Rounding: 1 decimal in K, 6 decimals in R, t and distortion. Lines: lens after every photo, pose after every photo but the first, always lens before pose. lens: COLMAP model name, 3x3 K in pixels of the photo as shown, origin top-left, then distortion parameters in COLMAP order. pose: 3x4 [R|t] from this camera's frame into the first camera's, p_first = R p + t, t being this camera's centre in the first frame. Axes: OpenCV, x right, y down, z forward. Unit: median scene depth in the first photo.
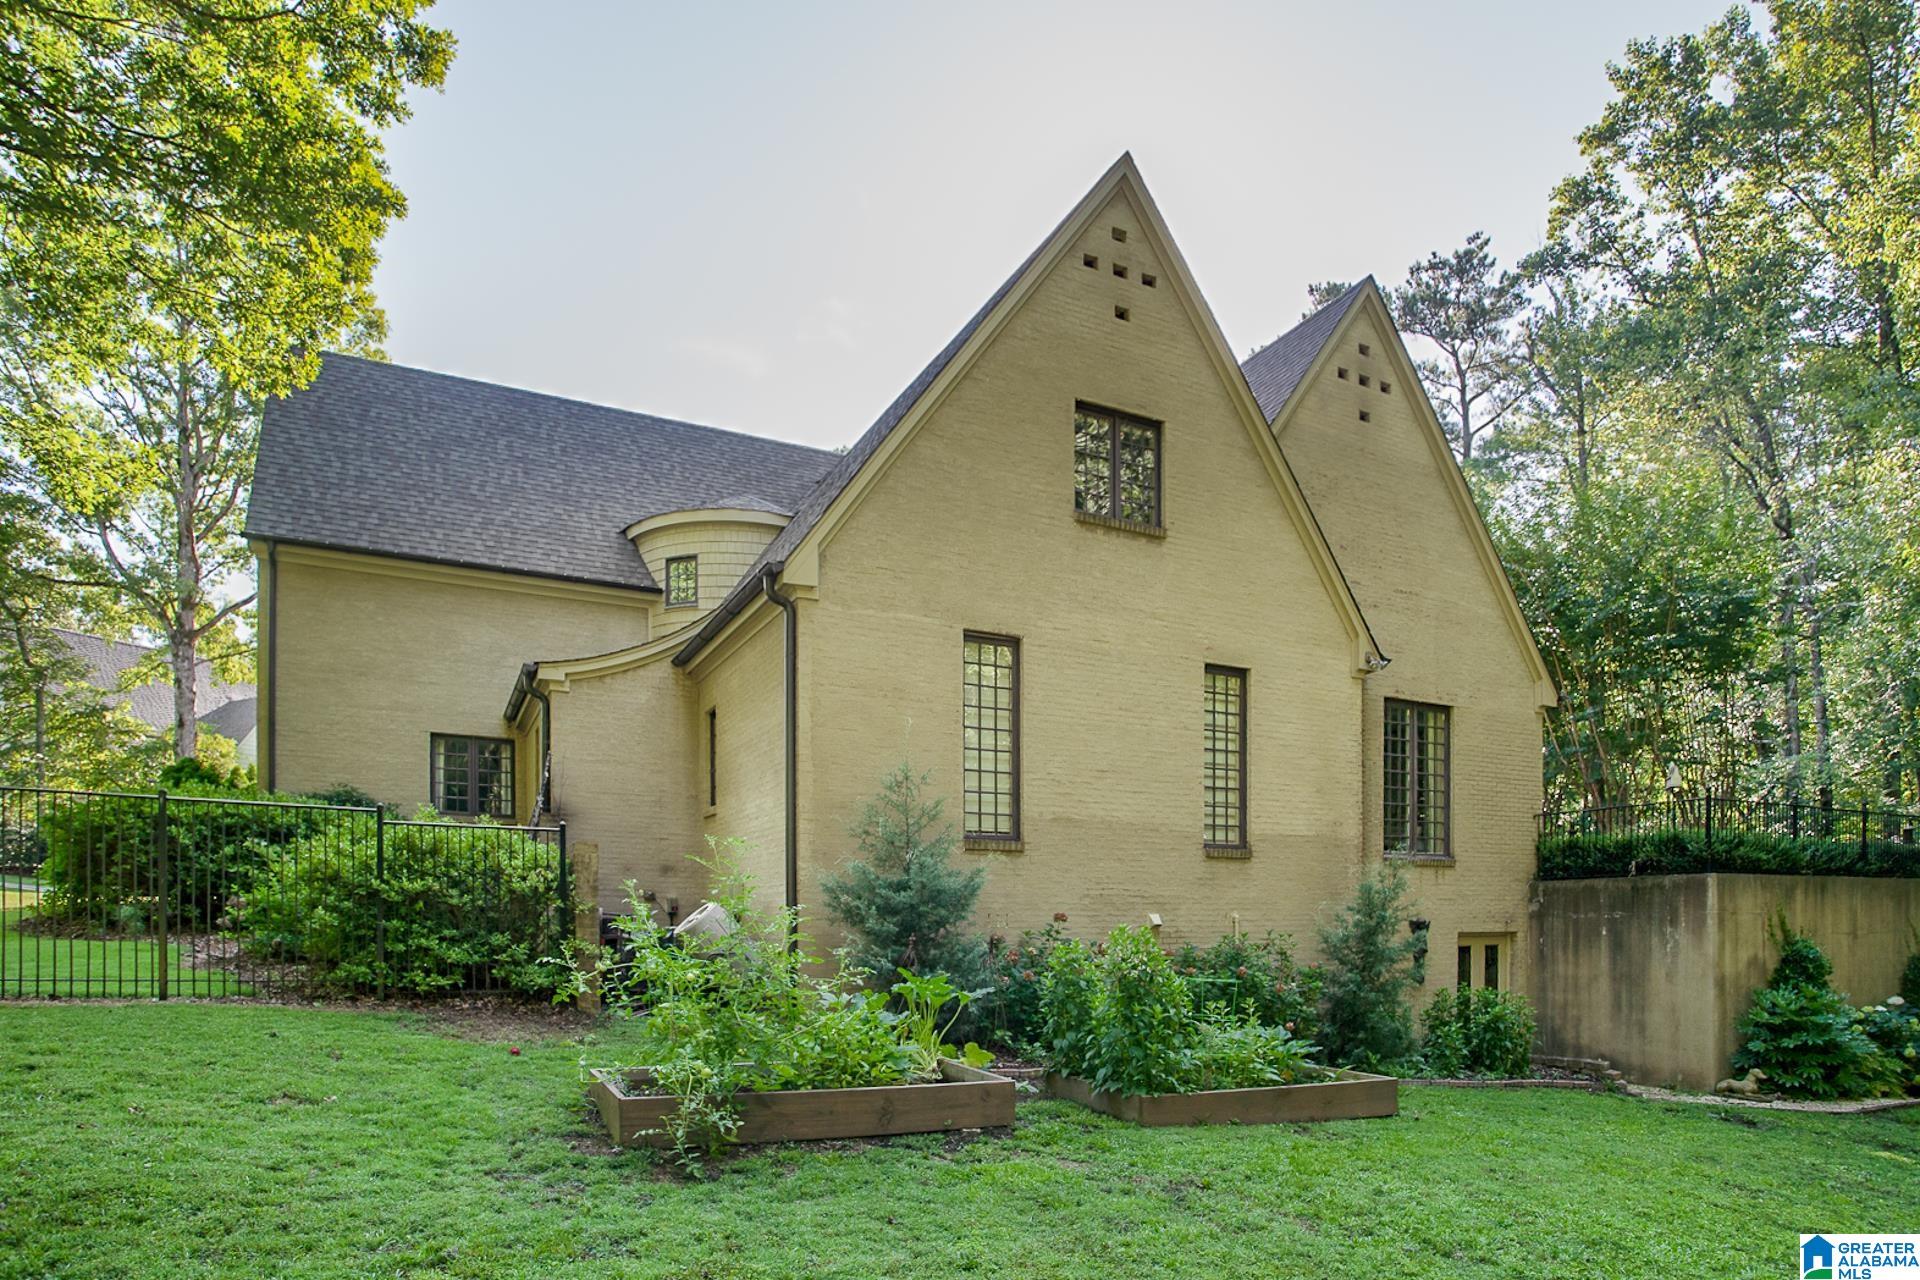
lens RADIAL K [[952.0, 0, 959.3], [0, 952.0, 707.6], [0, 0, 1]] dist [-0.059928, 0.020596]
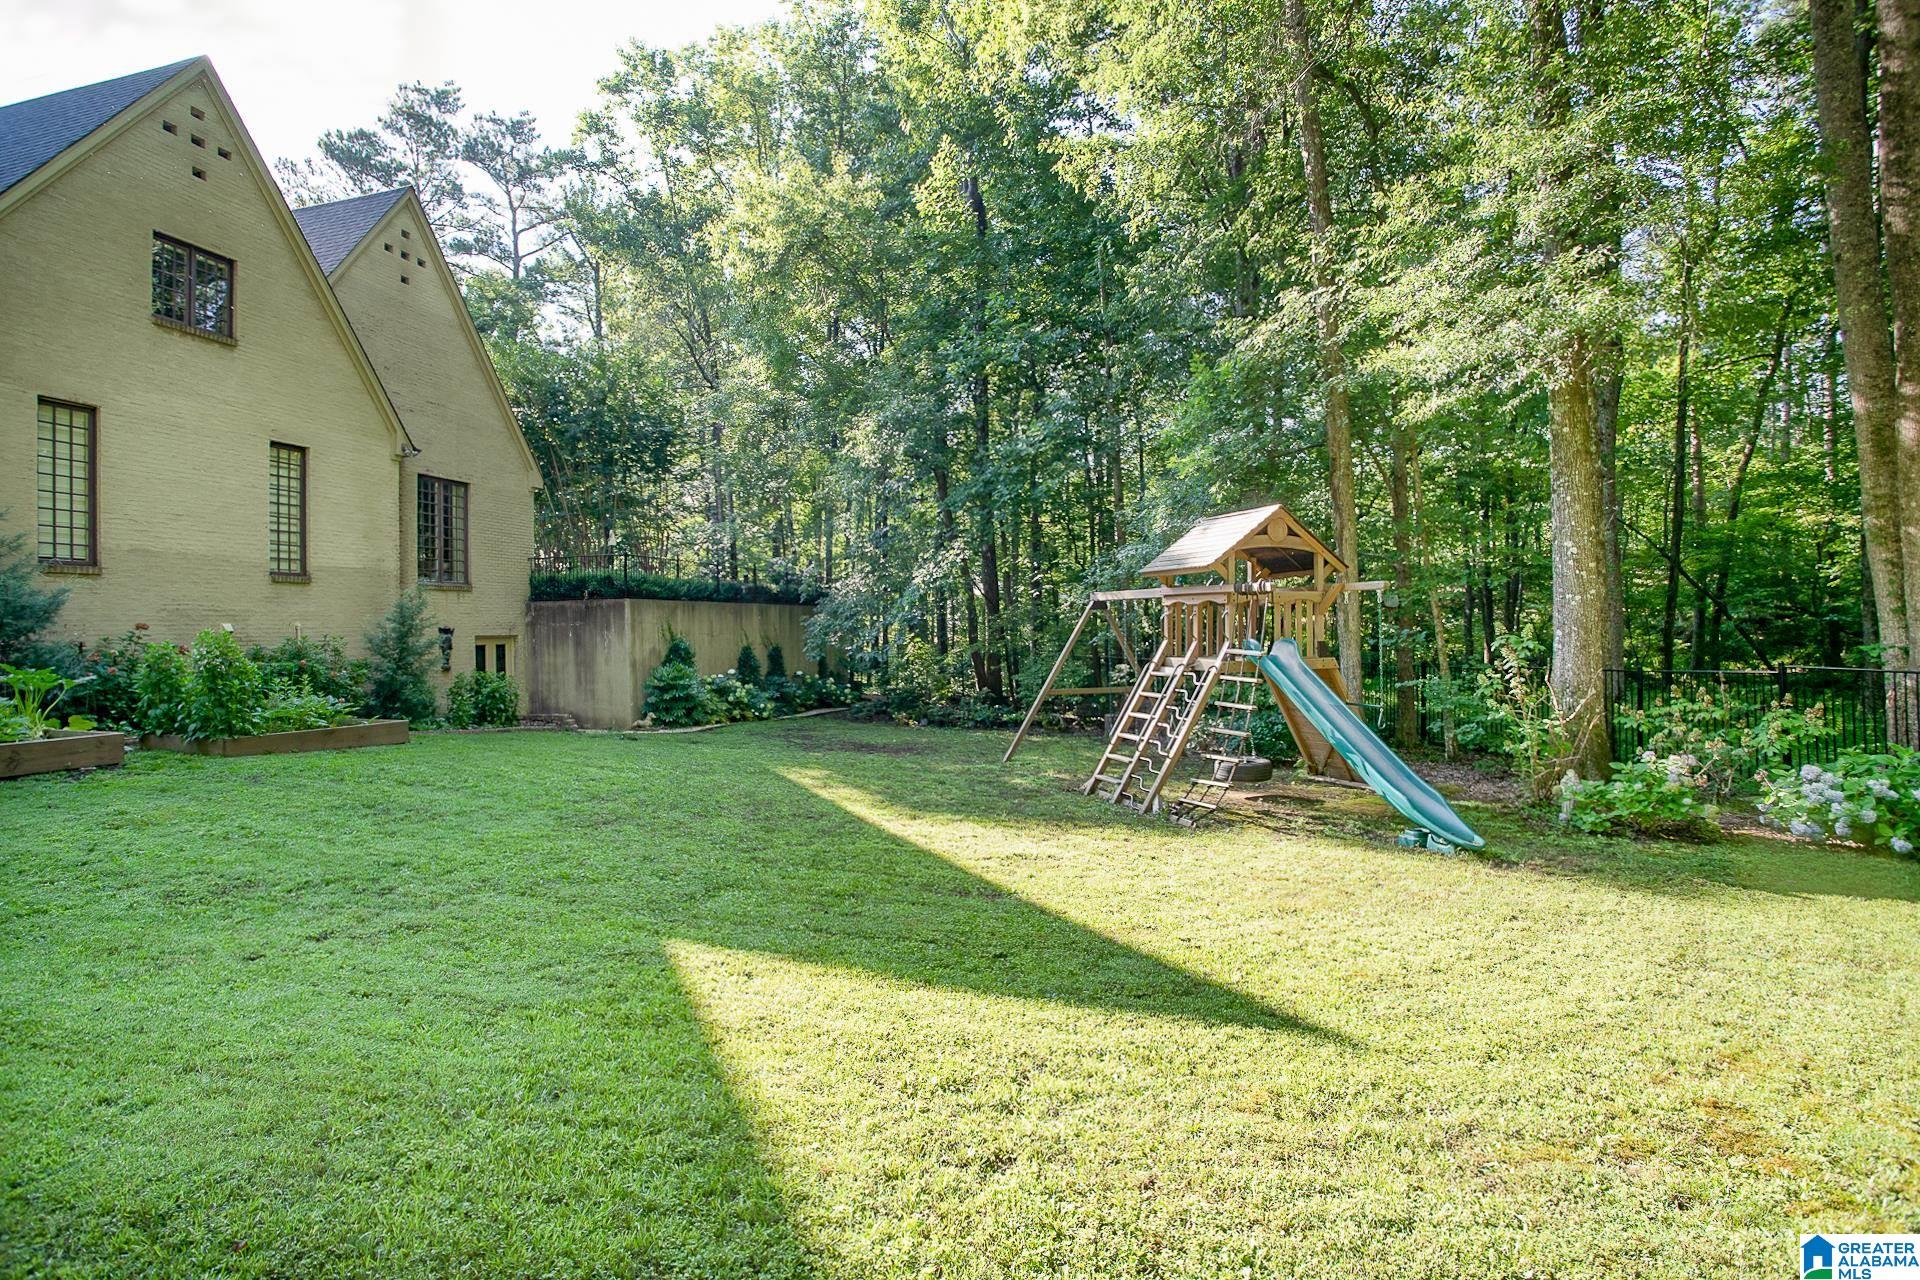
lens RADIAL K [[952.0, 0, 959.3], [0, 952.0, 707.6], [0, 0, 1]] dist [-0.059928, 0.020596]
pose [[0.636077, -0.075781, 0.767896, -0.134807], [-0.156841, 0.961694, 0.224825, -0.113053], [-0.755518, -0.263443, 0.599825, -0.545511]]
